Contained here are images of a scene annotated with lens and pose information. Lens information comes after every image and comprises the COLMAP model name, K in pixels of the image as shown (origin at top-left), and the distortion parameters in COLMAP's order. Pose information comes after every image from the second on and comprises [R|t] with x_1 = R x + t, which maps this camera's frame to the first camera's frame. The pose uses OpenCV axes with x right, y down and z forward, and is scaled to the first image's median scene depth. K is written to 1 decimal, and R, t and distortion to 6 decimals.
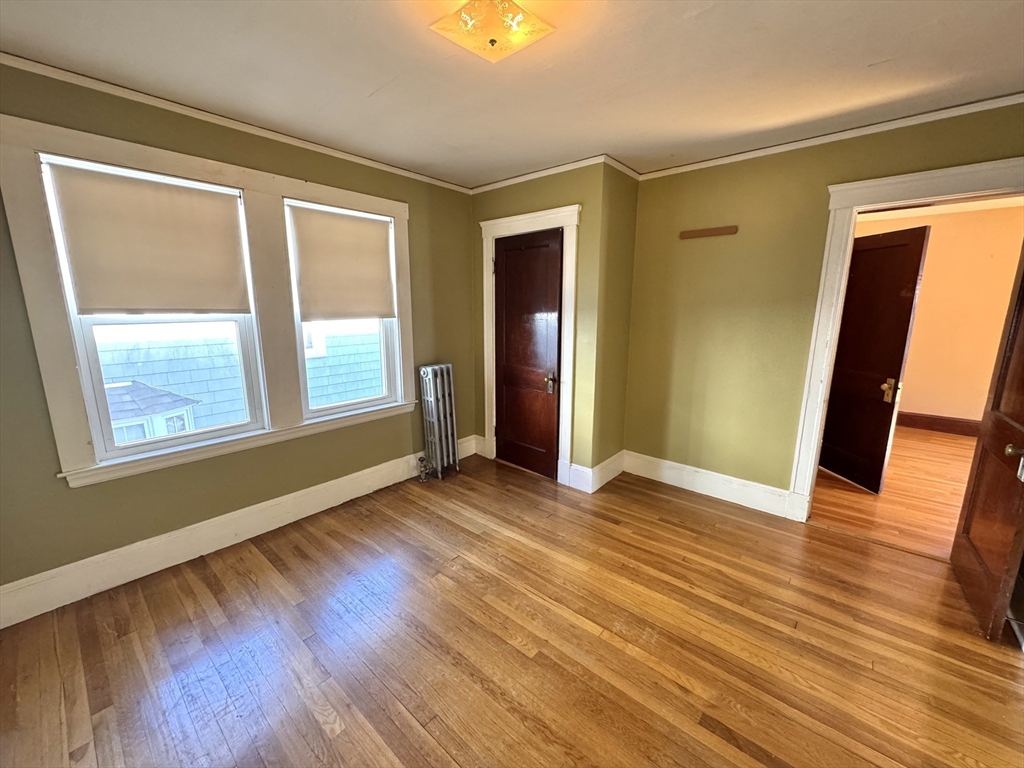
lens RADIAL K [[410.2, 0, 525.7], [0, 410.2, 387.2], [0, 0, 1]] dist [-0.000650, -0.000055]
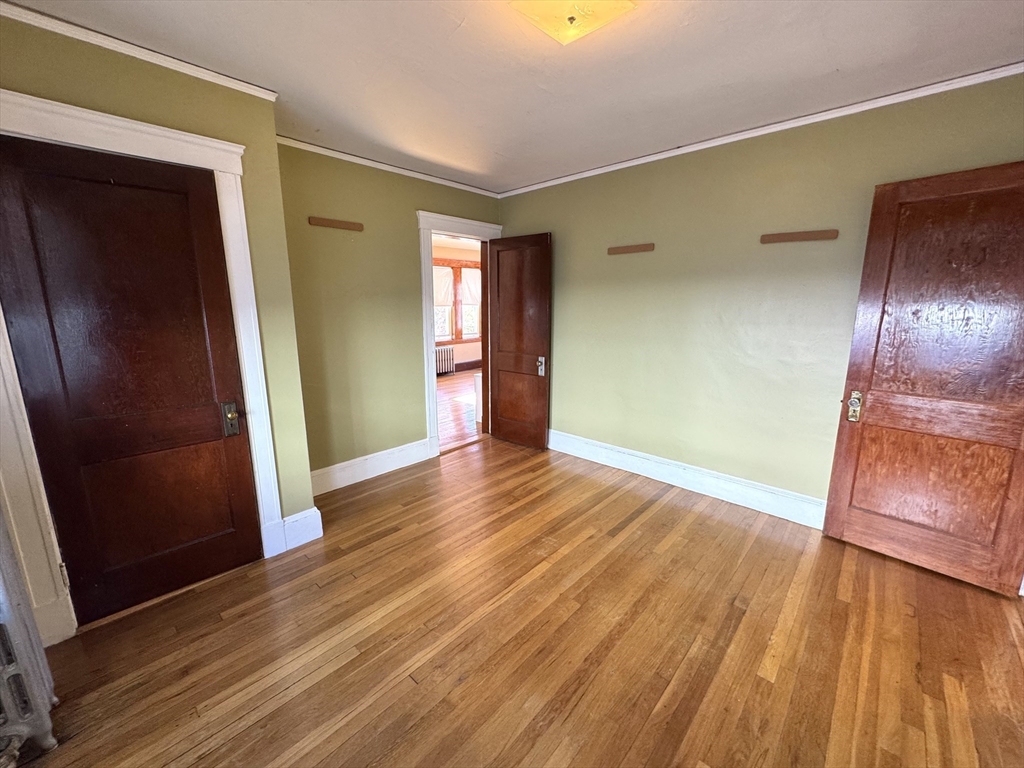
lens RADIAL K [[406.1, 0, 509.5], [0, 406.1, 380.5], [0, 0, 1]] dist [-0.001063, -0.000378]
pose [[0.052144, -0.190551, 0.980291, -0.591567], [0.198228, 0.964069, 0.176854, -0.105078], [-0.978768, 0.185099, 0.088043, 0.594672]]
